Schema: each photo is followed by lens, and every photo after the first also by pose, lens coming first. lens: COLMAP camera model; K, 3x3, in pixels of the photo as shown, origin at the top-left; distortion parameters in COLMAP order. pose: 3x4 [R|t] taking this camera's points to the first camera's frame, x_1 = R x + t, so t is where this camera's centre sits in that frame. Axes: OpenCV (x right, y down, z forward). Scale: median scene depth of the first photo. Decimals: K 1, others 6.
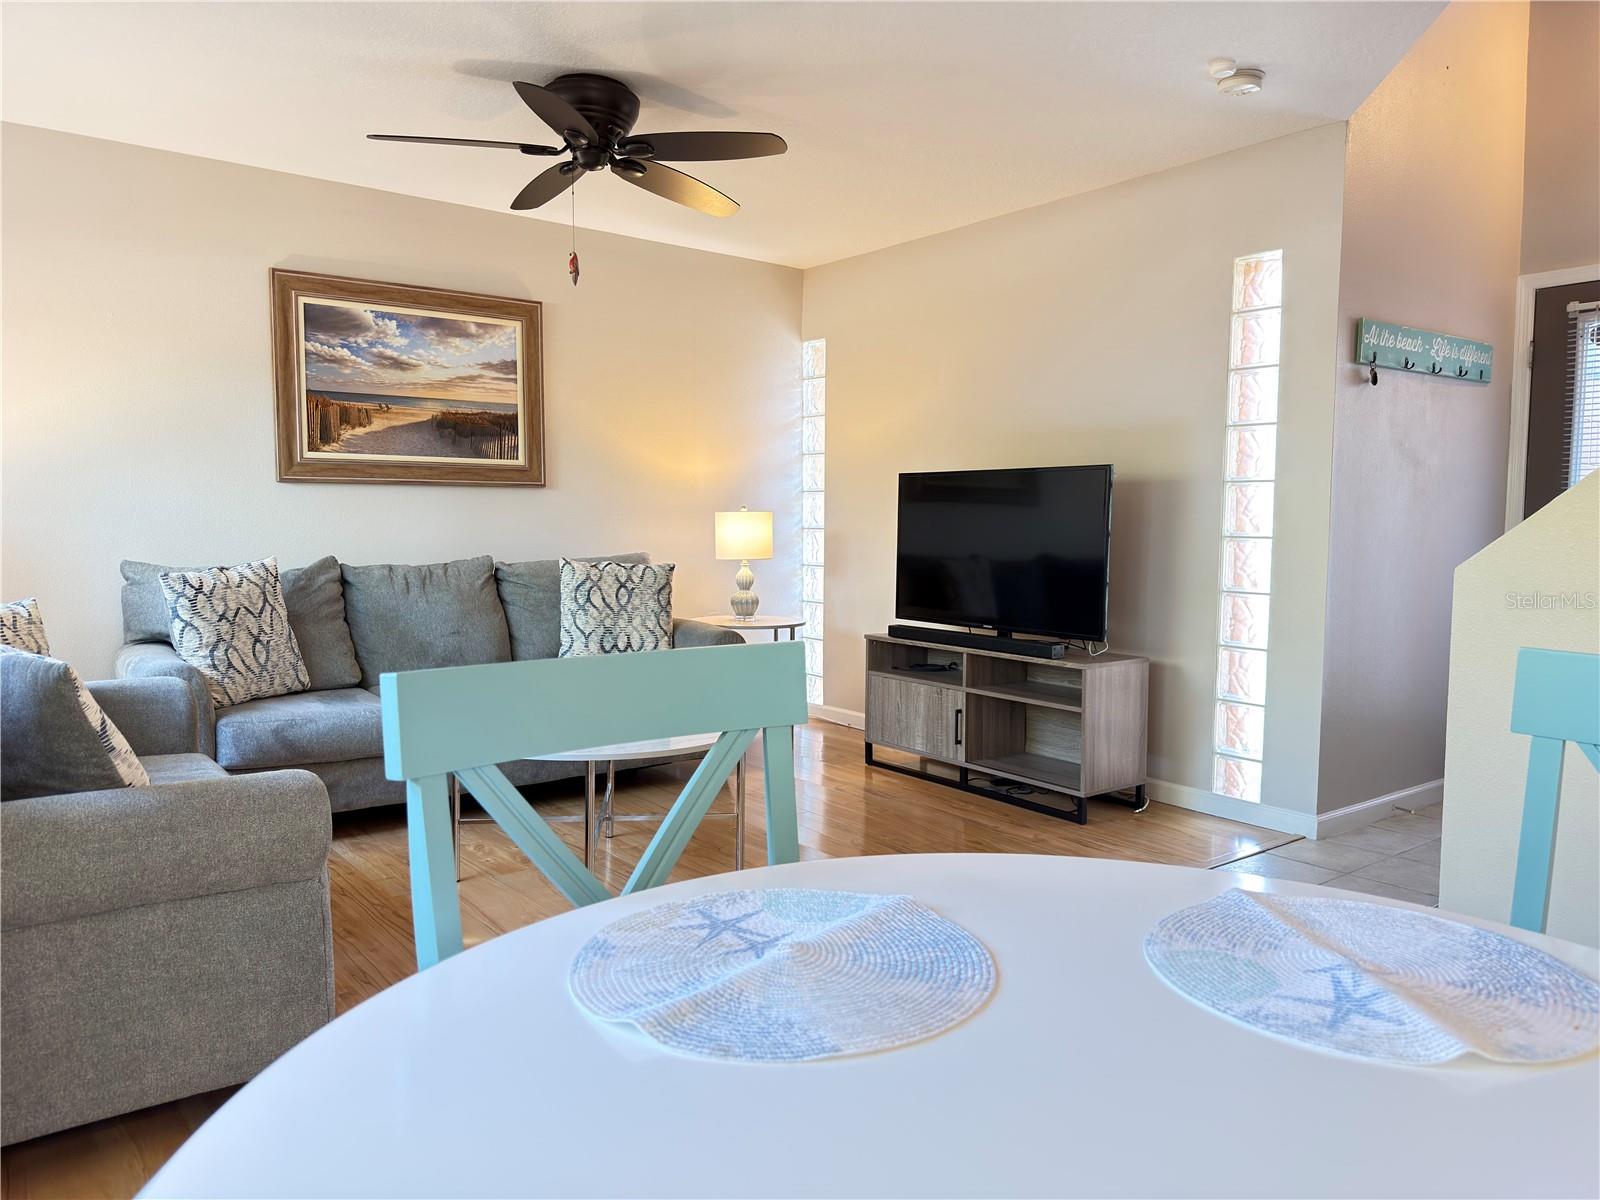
lens RADIAL K [[1107.6, 0, 807.4], [0, 1107.6, 605.2], [0, 0, 1]] dist [0.181425, -0.397191]
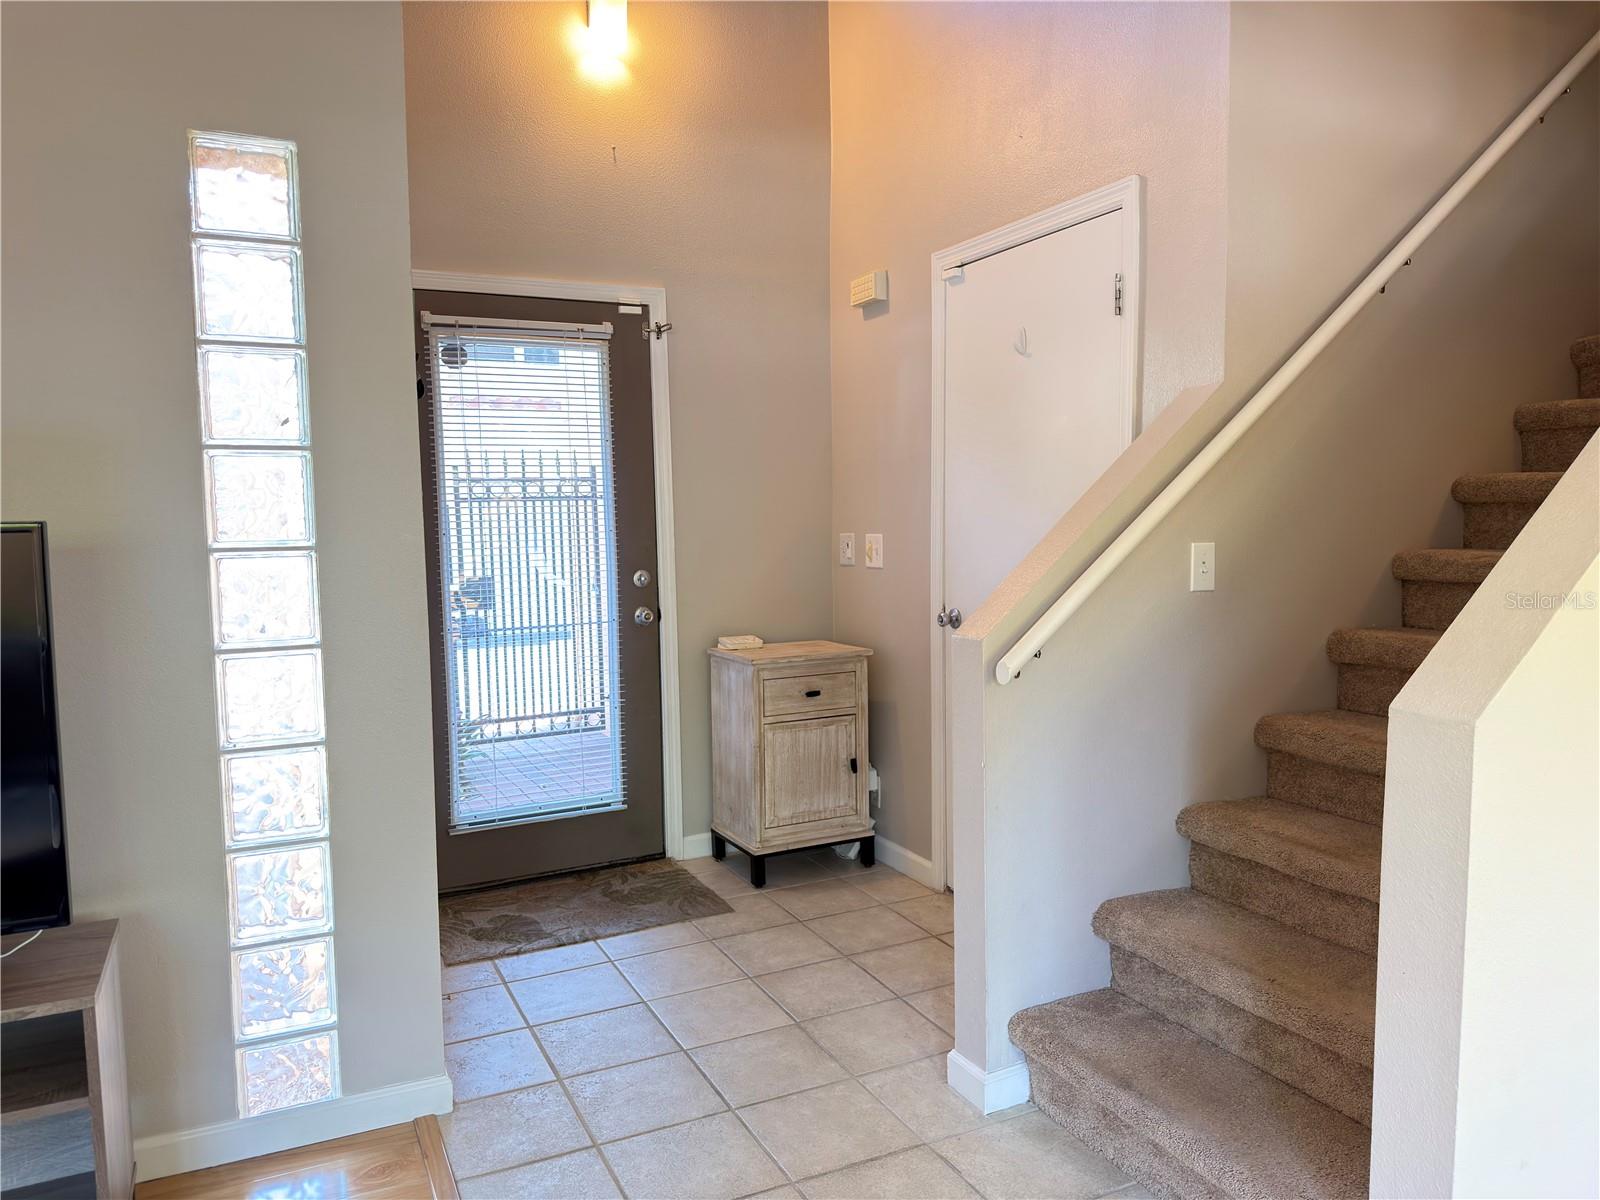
lens RADIAL K [[1114.3, 0, 803.6], [0, 1114.3, 604.3], [0, 0, 1]] dist [0.141906, -0.242690]
pose [[0.197261, -0.090345, 0.976179, -0.089359], [0.096581, 0.992692, 0.072357, -0.083721], [-0.975582, 0.080008, 0.204545, 0.542601]]
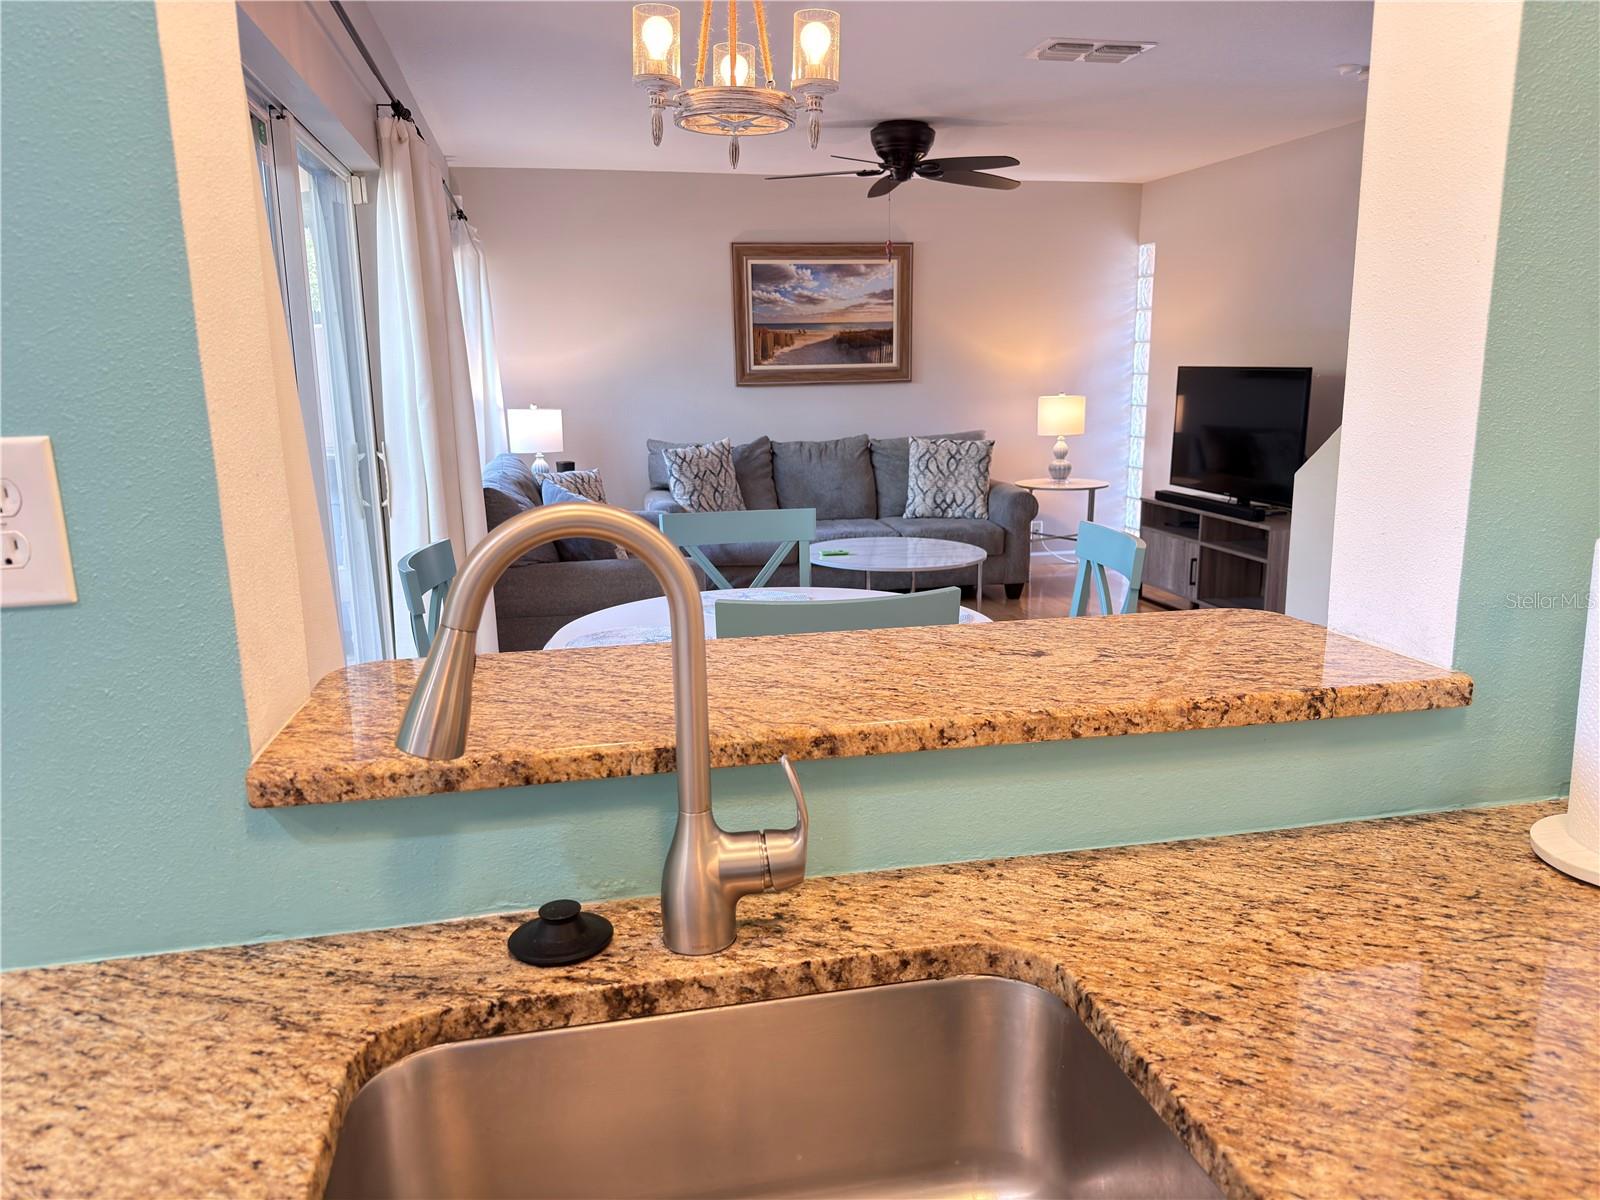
lens RADIAL K [[1114.3, 0, 803.6], [0, 1114.3, 604.3], [0, 0, 1]] dist [0.141906, -0.242690]
pose [[0.900873, 0.074113, -0.427710, 0.279647], [-0.015222, 0.990105, 0.139500, -0.027939], [0.433816, -0.119161, 0.893087, -0.348112]]
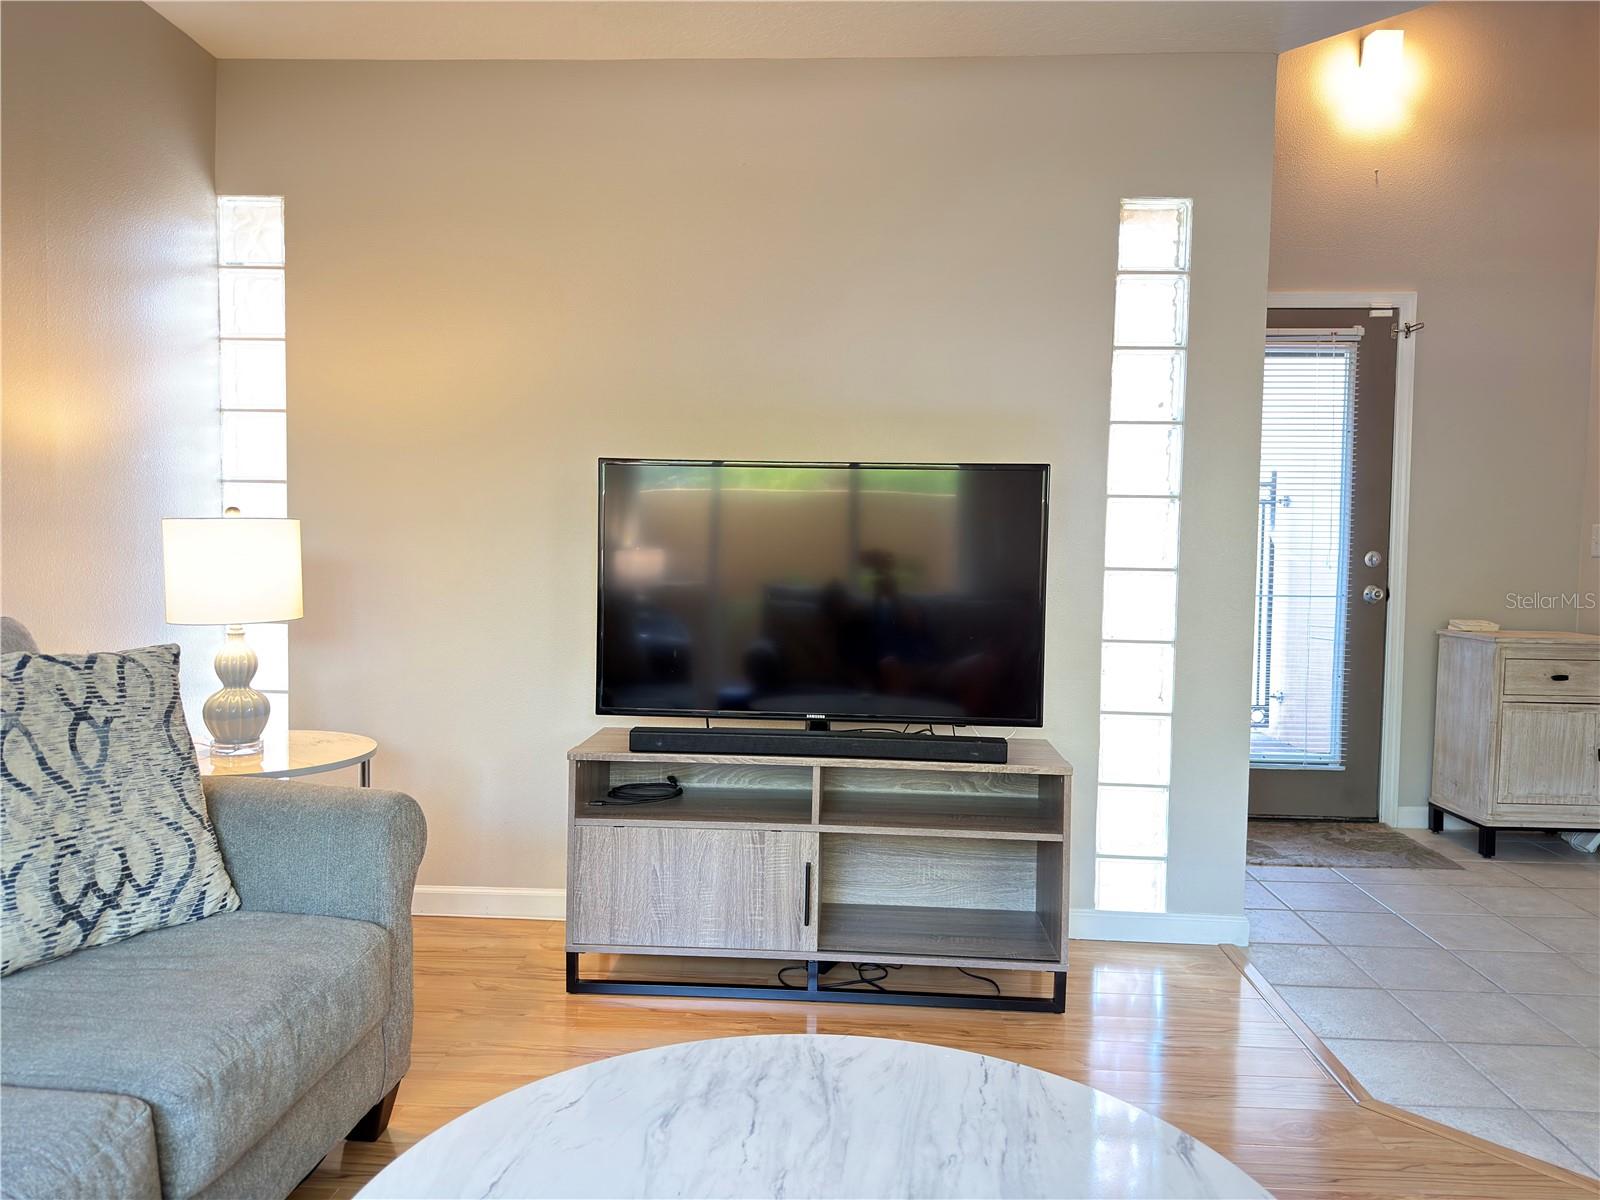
lens RADIAL K [[1115.3, 0, 800.0], [0, 1115.3, 600.0], [0, 0, 1]] dist [0.022244, -0.037497]
pose [[0.657433, -0.036841, 0.752612, -0.291648], [0.050492, 0.998713, 0.004782, -0.046338], [-0.751820, 0.034857, 0.658447, 0.587454]]
